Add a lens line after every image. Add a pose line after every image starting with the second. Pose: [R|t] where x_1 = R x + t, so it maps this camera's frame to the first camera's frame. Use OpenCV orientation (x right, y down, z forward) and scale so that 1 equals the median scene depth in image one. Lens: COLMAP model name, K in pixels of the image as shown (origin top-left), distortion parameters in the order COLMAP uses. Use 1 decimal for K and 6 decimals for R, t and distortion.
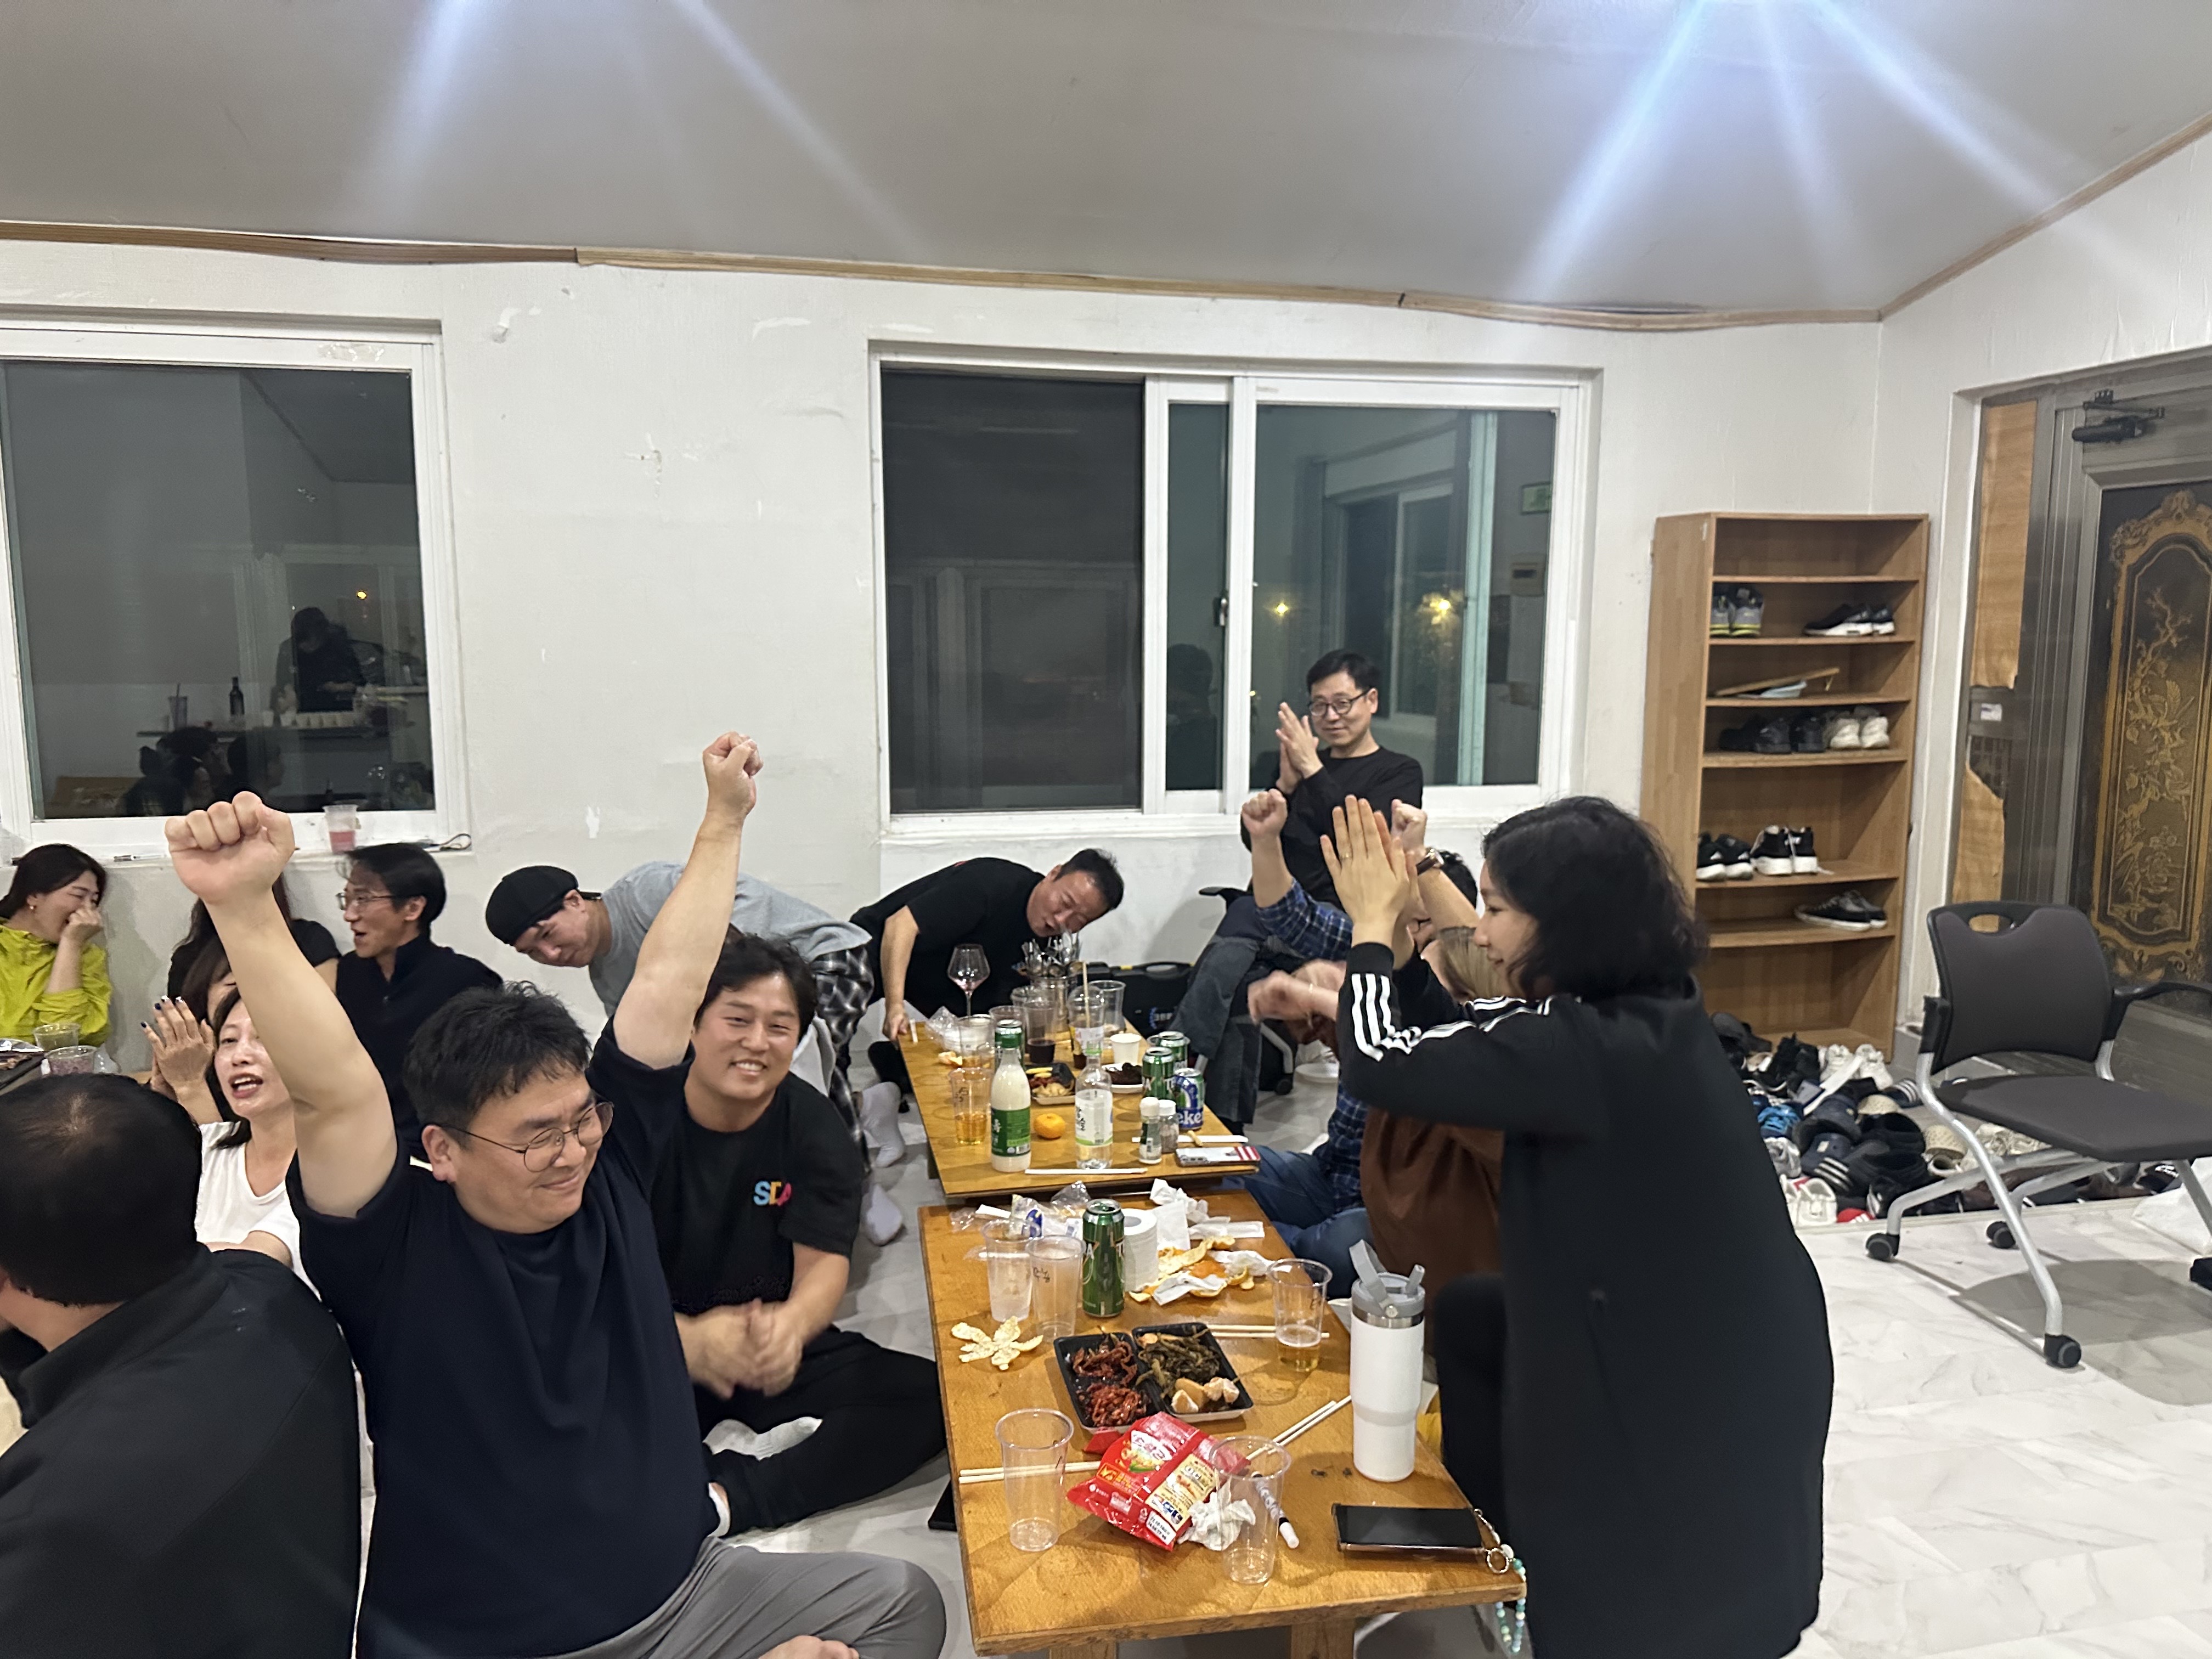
lens RADIAL K [[1565.1, 0, 1115.6], [0, 1565.1, 855.4], [0, 0, 1]] dist [0.040555, -0.049931]
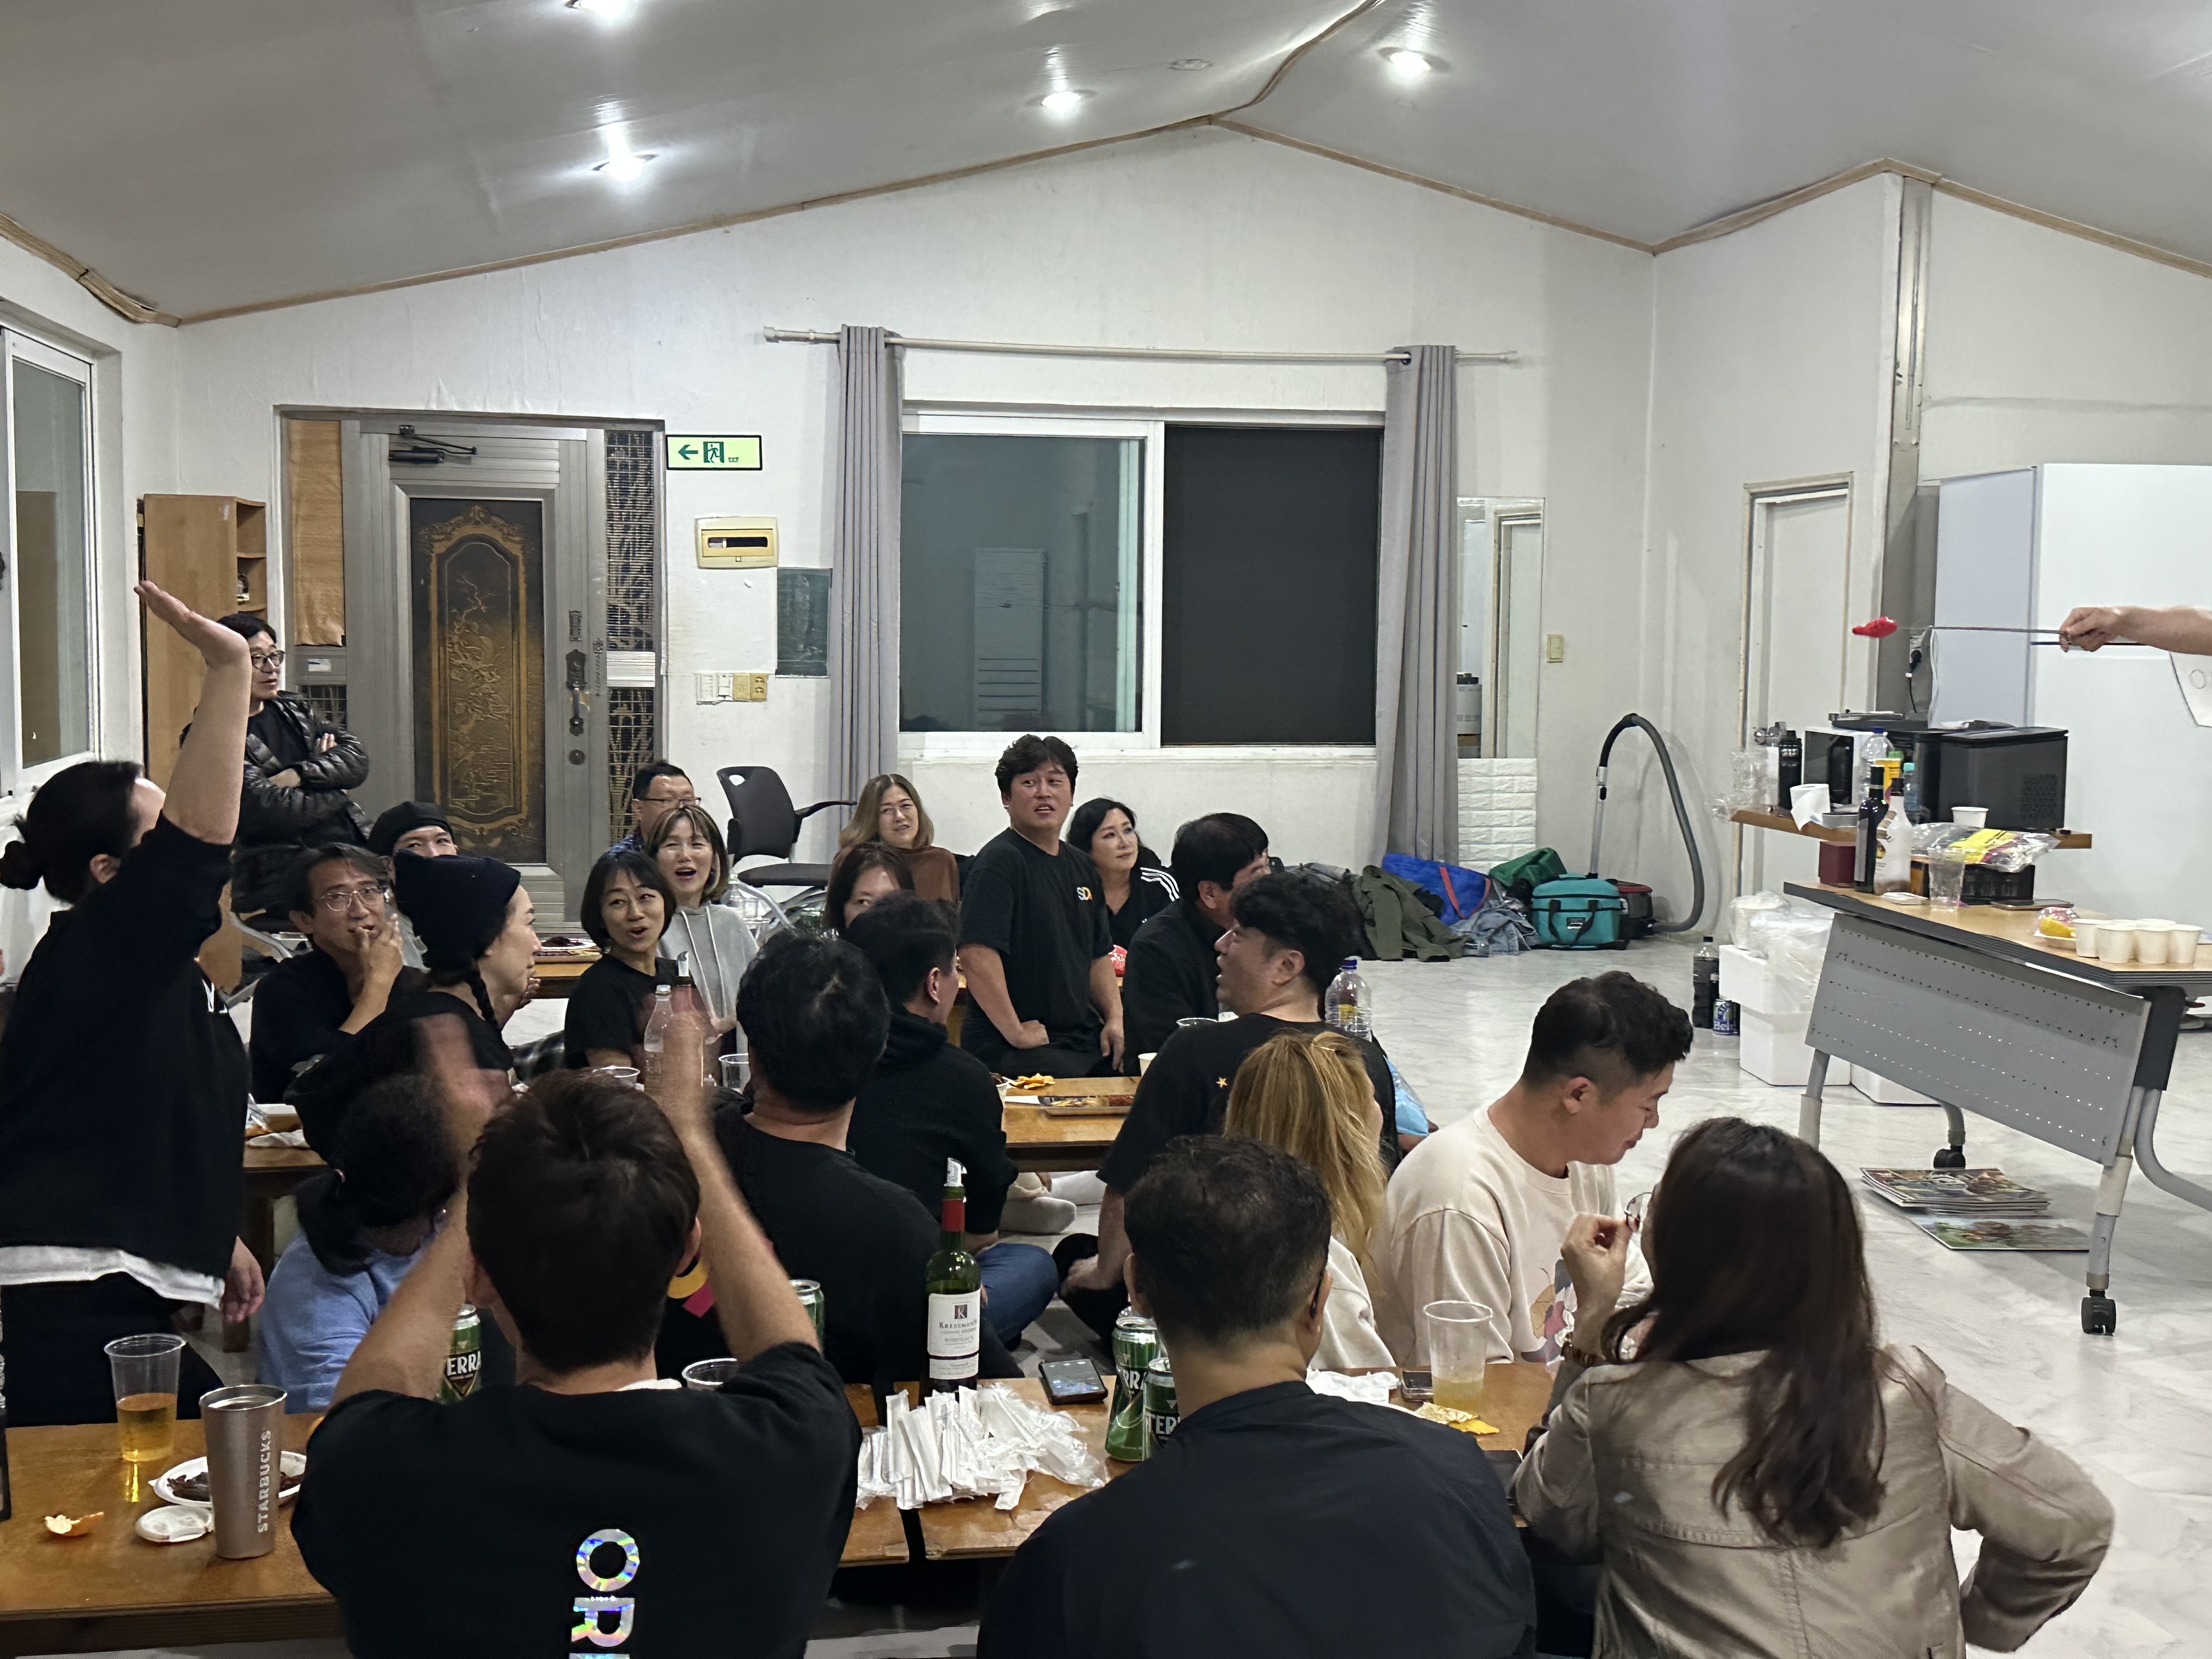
lens RADIAL K [[2516.1, 0, 1110.9], [0, 2516.1, 813.1], [0, 0, 1]] dist [0.070371, 0.000000]
pose [[0.051505, -0.084263, 0.995112, -1.434684], [0.131289, 0.988357, 0.076896, -0.047752], [-0.990005, 0.126687, 0.061968, 0.278788]]
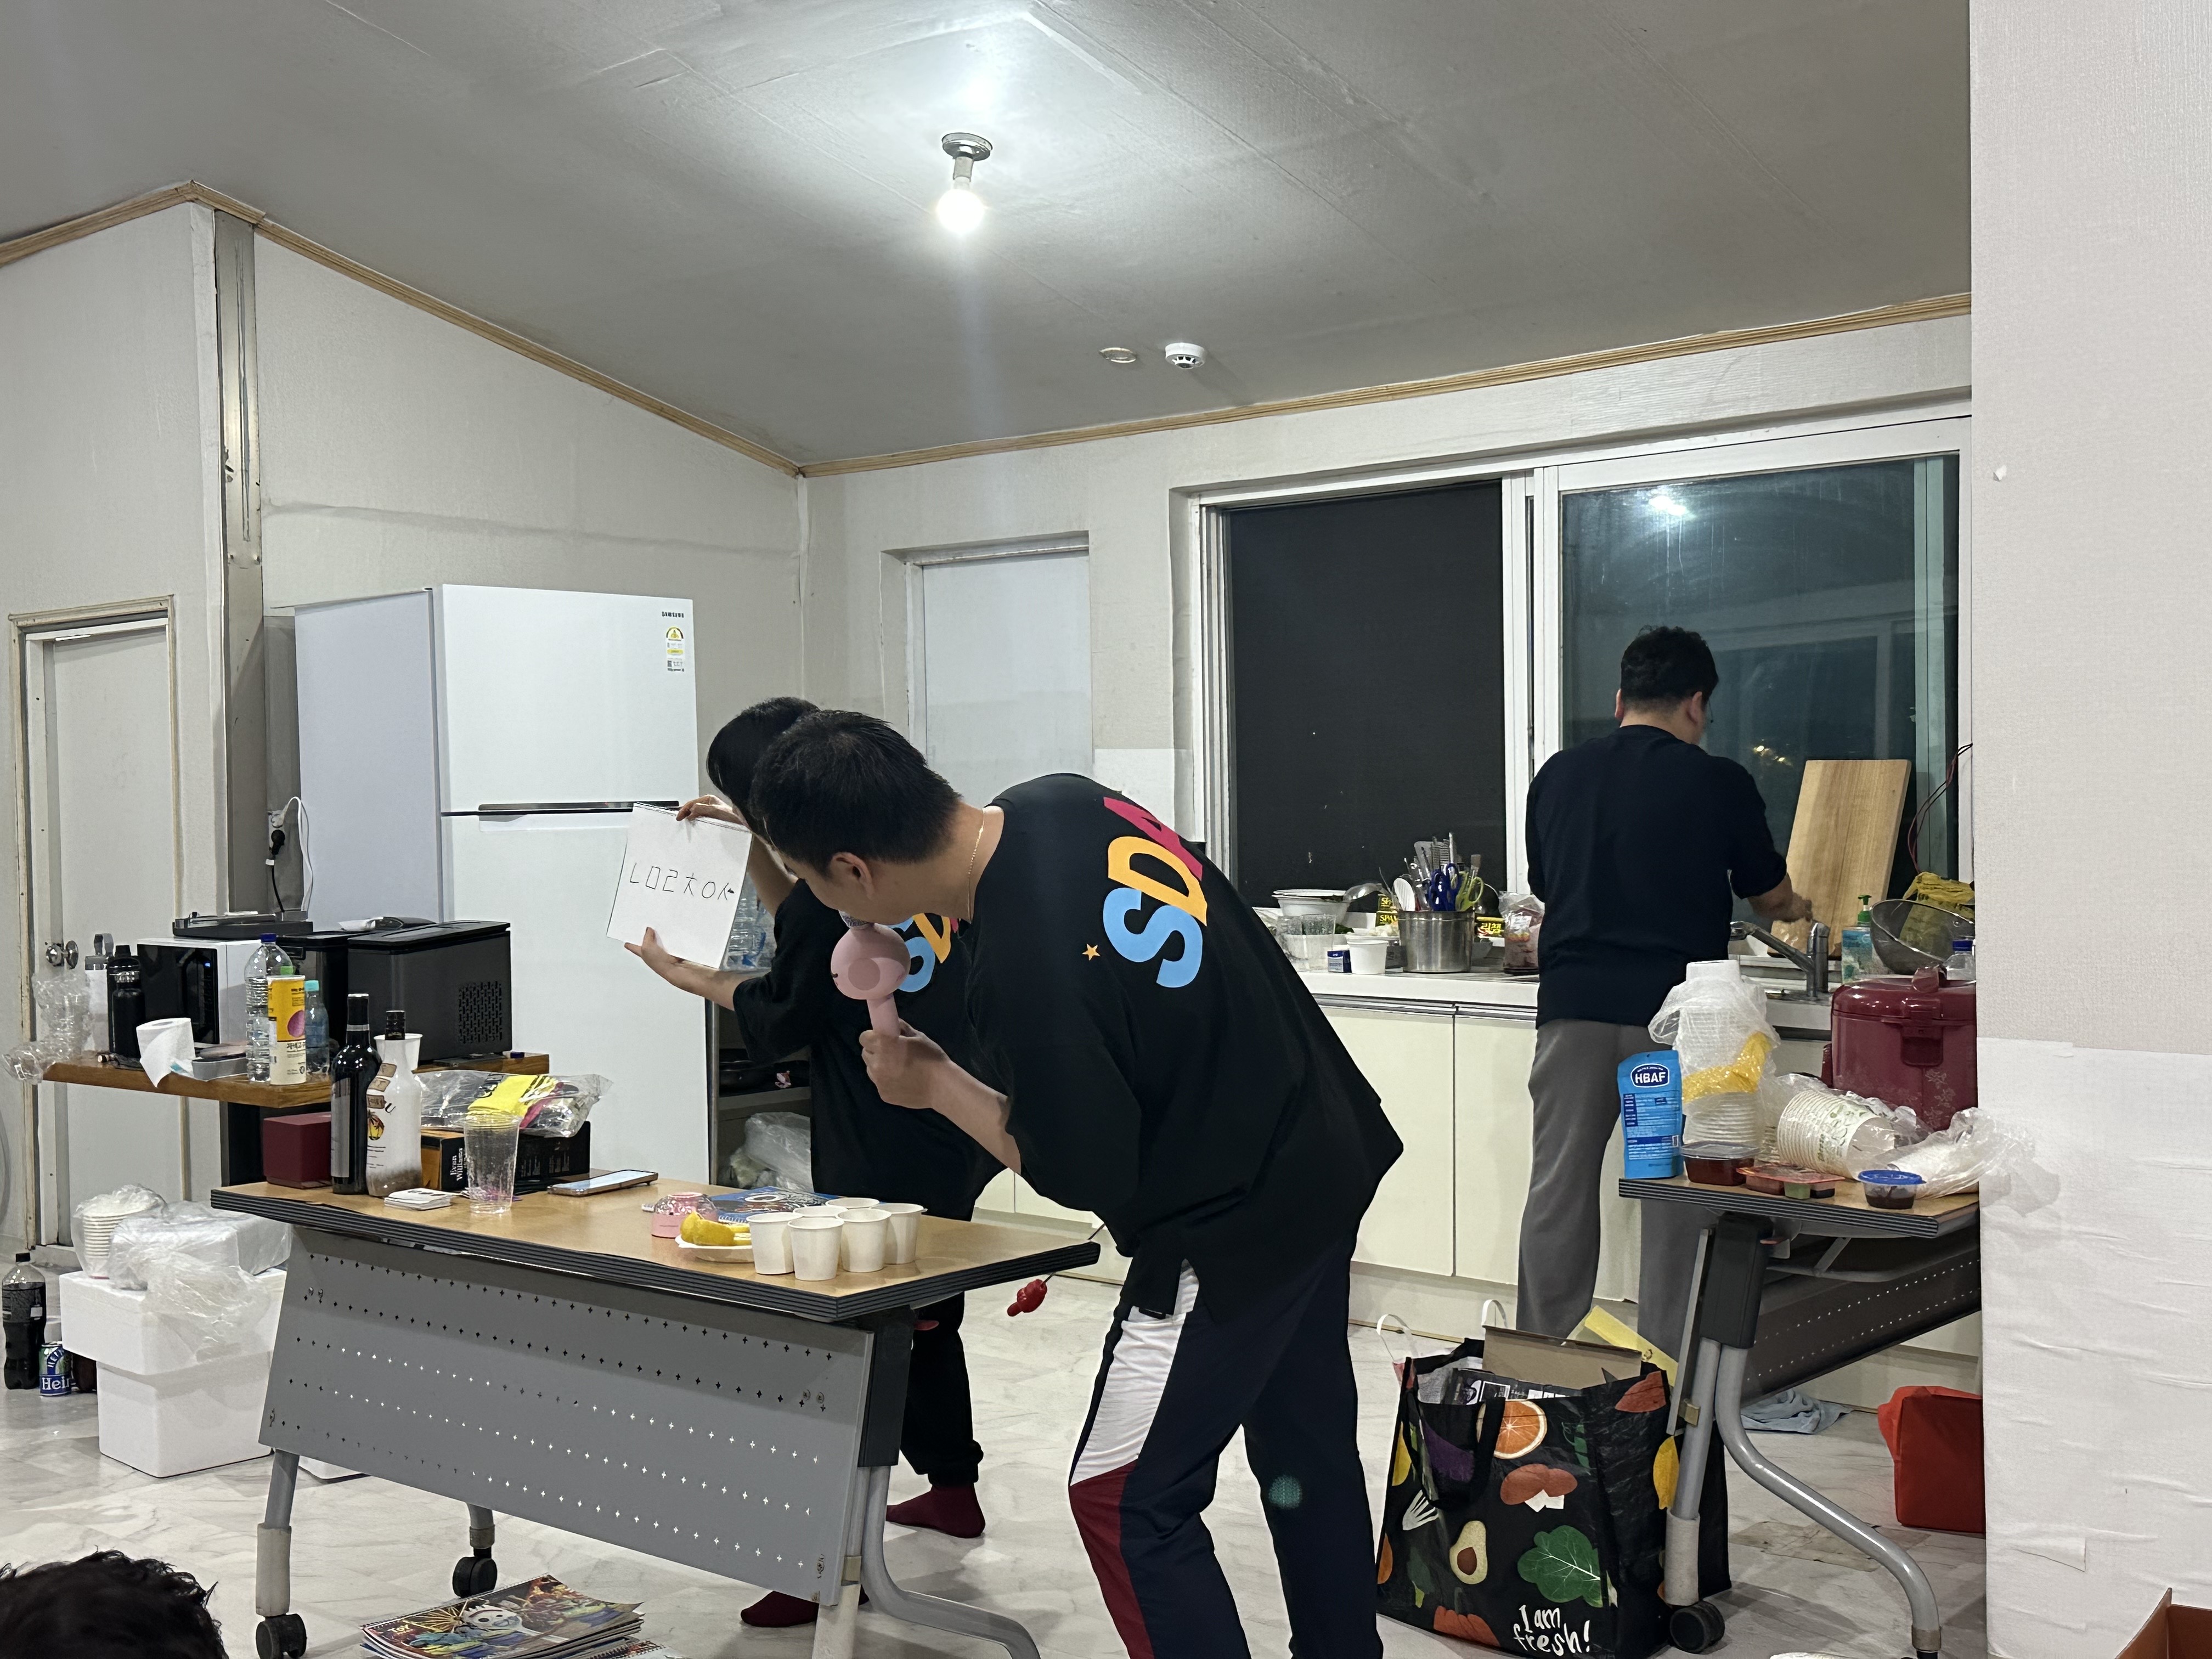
lens RADIAL K [[2516.1, 0, 1141.9], [0, 2516.1, 835.8], [0, 0, 1]] dist [0.070371, 0.000000]
pose [[-0.600651, -0.006165, 0.799488, -0.982268], [0.129906, 0.985930, 0.105200, -0.028843], [-0.788887, 0.167046, -0.591399, 0.252802]]
